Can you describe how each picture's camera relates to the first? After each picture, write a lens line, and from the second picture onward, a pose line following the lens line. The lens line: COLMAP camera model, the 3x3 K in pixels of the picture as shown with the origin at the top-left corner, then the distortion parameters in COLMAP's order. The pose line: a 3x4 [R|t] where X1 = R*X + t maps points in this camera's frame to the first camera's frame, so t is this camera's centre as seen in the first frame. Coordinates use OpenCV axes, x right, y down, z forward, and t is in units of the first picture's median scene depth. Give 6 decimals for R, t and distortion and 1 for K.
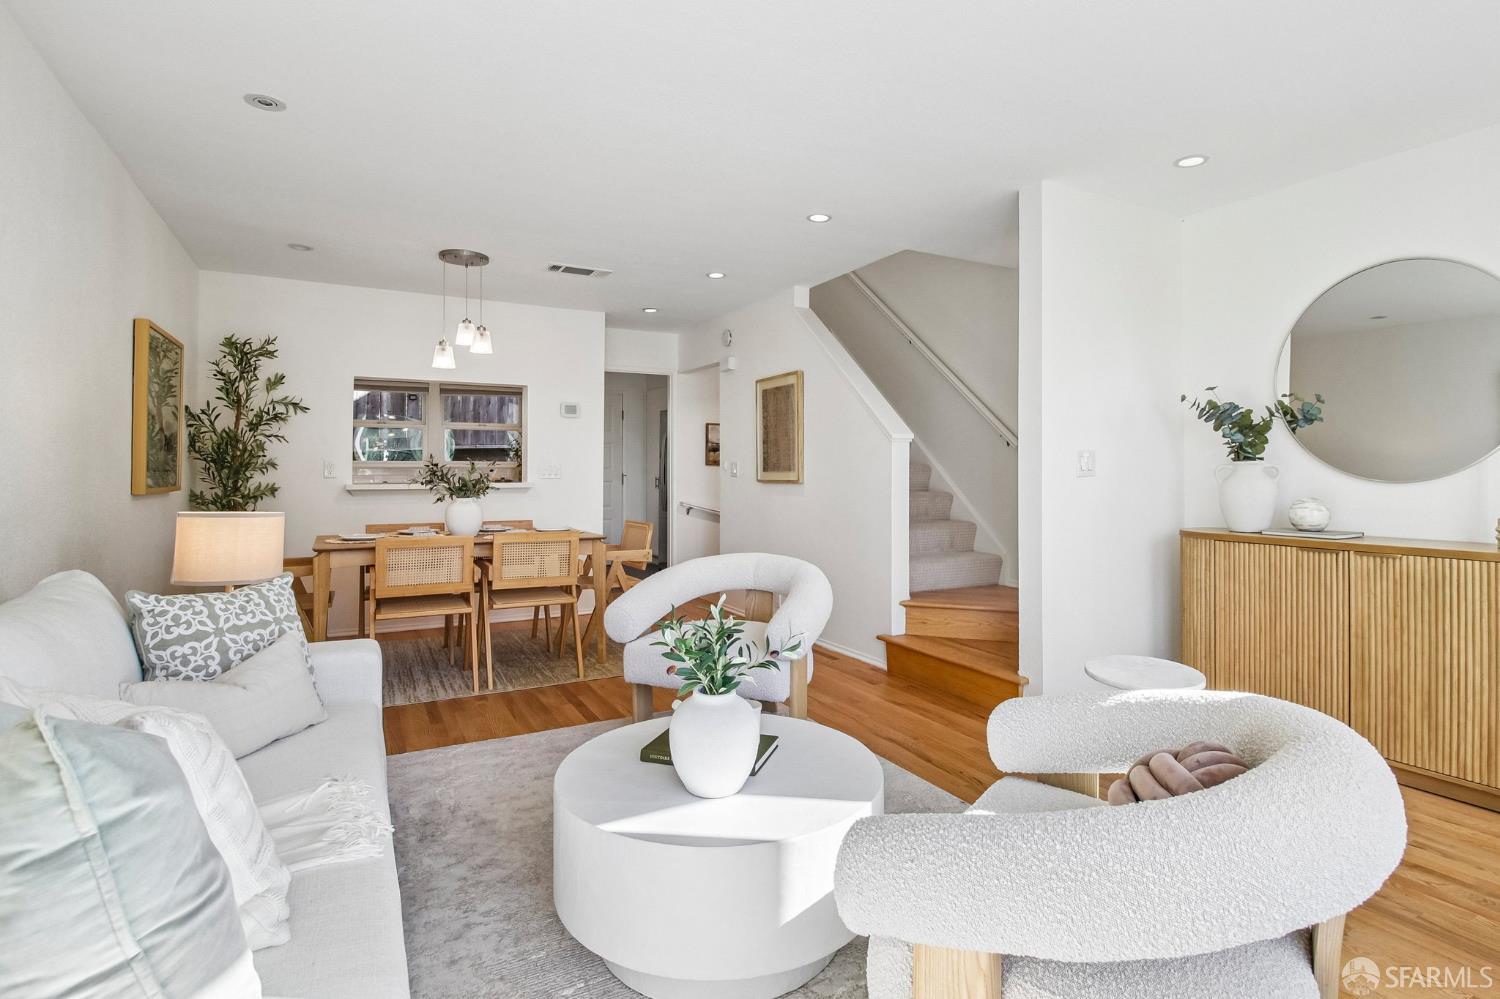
lens RADIAL K [[747.6, 0, 752.1], [0, 747.6, 485.3], [0, 0, 1]] dist [0.001142, -0.008729]
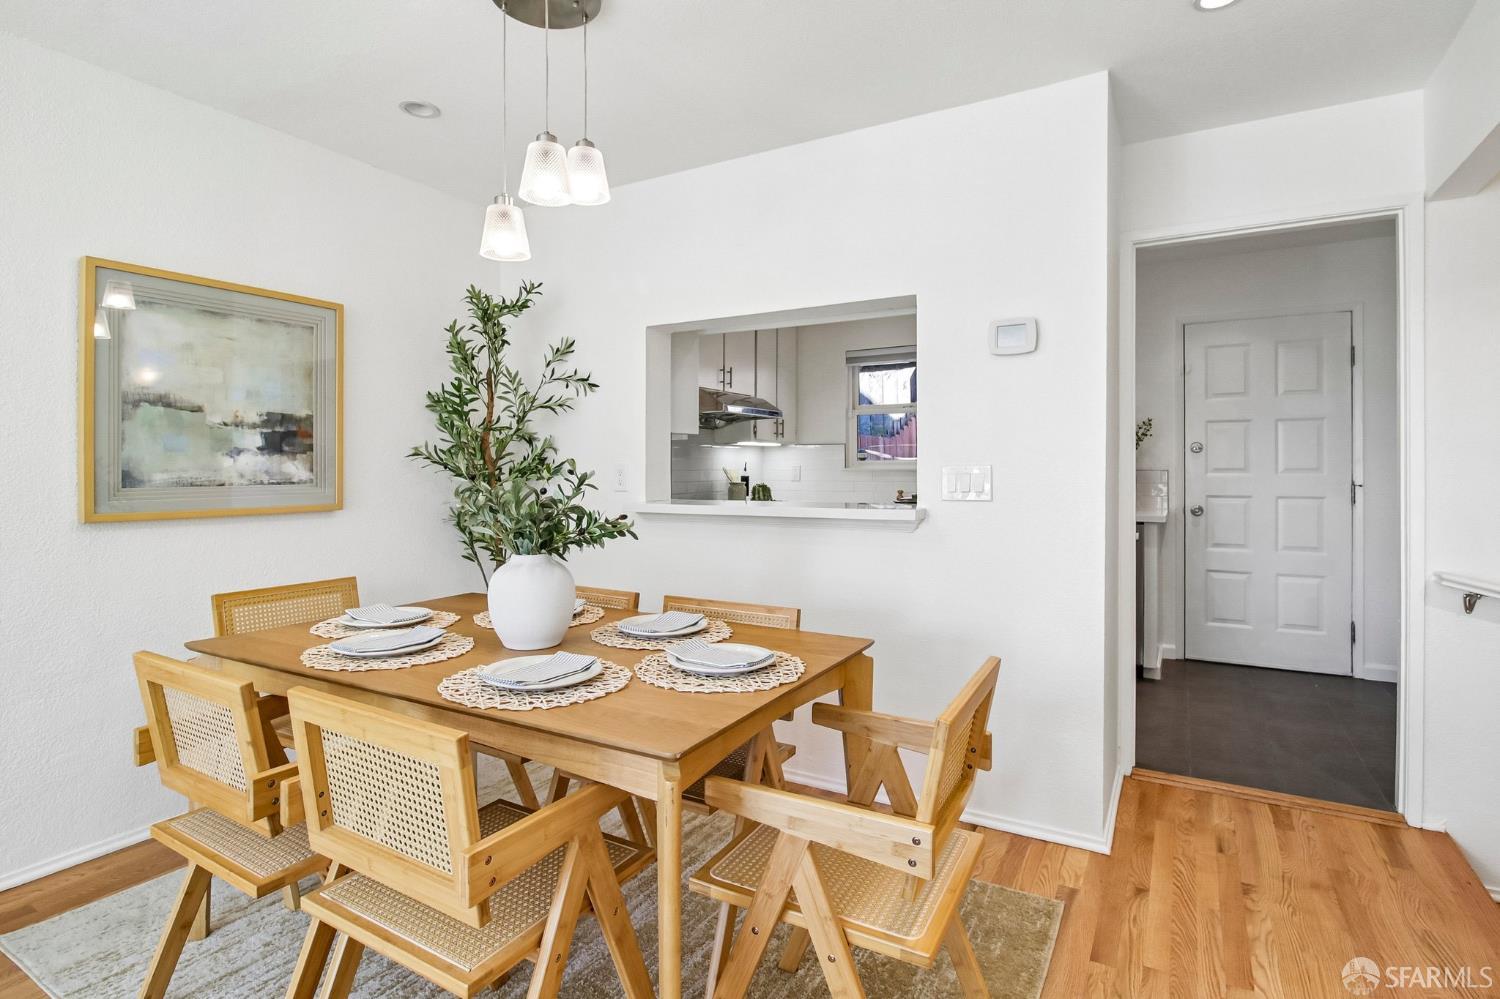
lens RADIAL K [[747.6, 0, 749.2], [0, 747.6, 463.2], [0, 0, 1]] dist [0.001142, -0.008729]
pose [[0.541190, -0.001263, -0.840899, 0.027009], [-0.009477, 0.999926, -0.007601, -0.031509], [0.840847, 0.012083, 0.541139, 0.771619]]
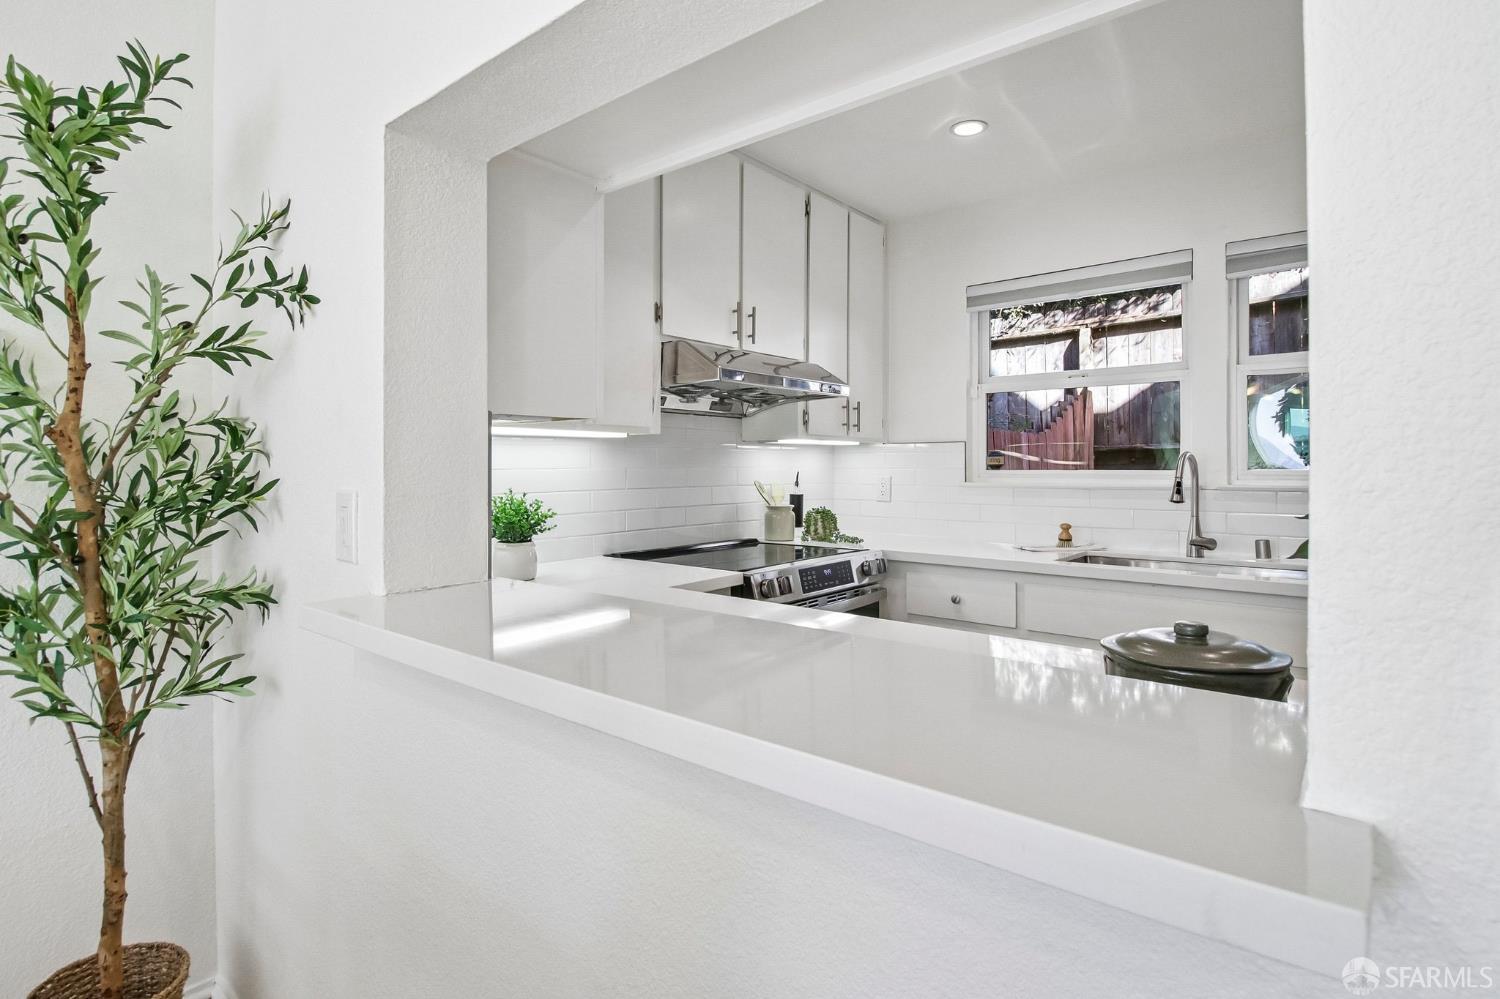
lens RADIAL K [[747.6, 0, 750.7], [0, 747.6, 469.0], [0, 0, 1]] dist [0.001142, -0.008729]
pose [[0.391665, 0.003228, -0.920102, -0.295749], [-0.008459, 0.999964, -0.000092, -0.043919], [0.920069, 0.007819, 0.391678, 1.058955]]
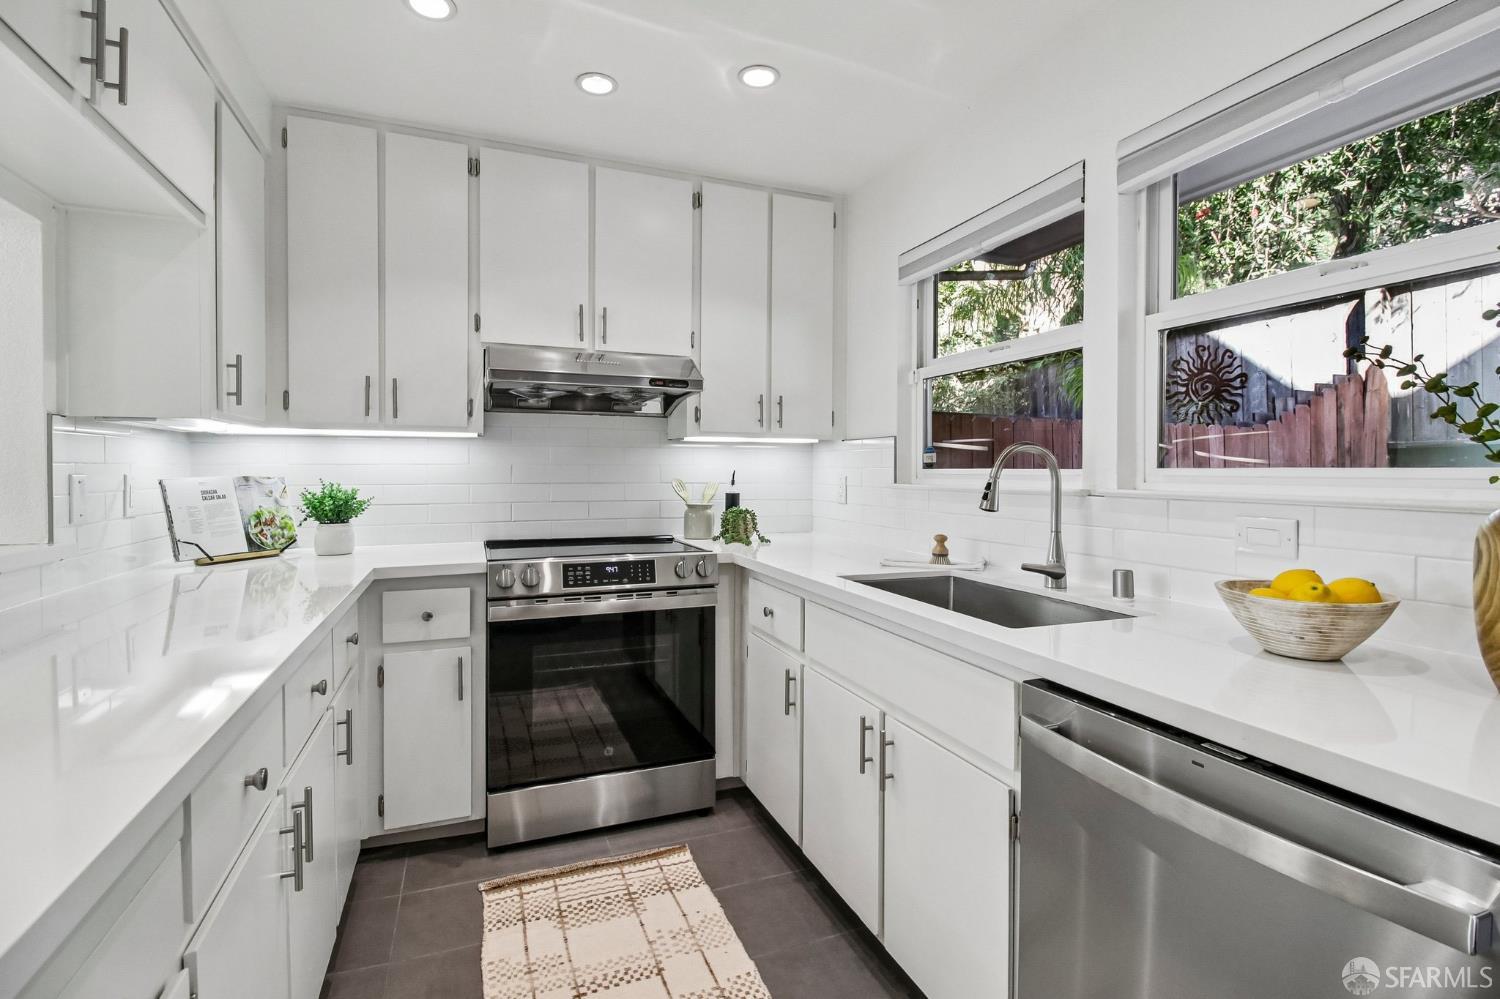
lens RADIAL K [[694.4, 0, 747.3], [0, 694.4, 477.9], [0, 0, 1]] dist [-0.000200, -0.006210]
pose [[-0.105347, 0.010138, -0.994384, -0.291099], [-0.014288, 0.999829, 0.011707, -0.042374], [0.994333, 0.015441, -0.105184, 1.440154]]
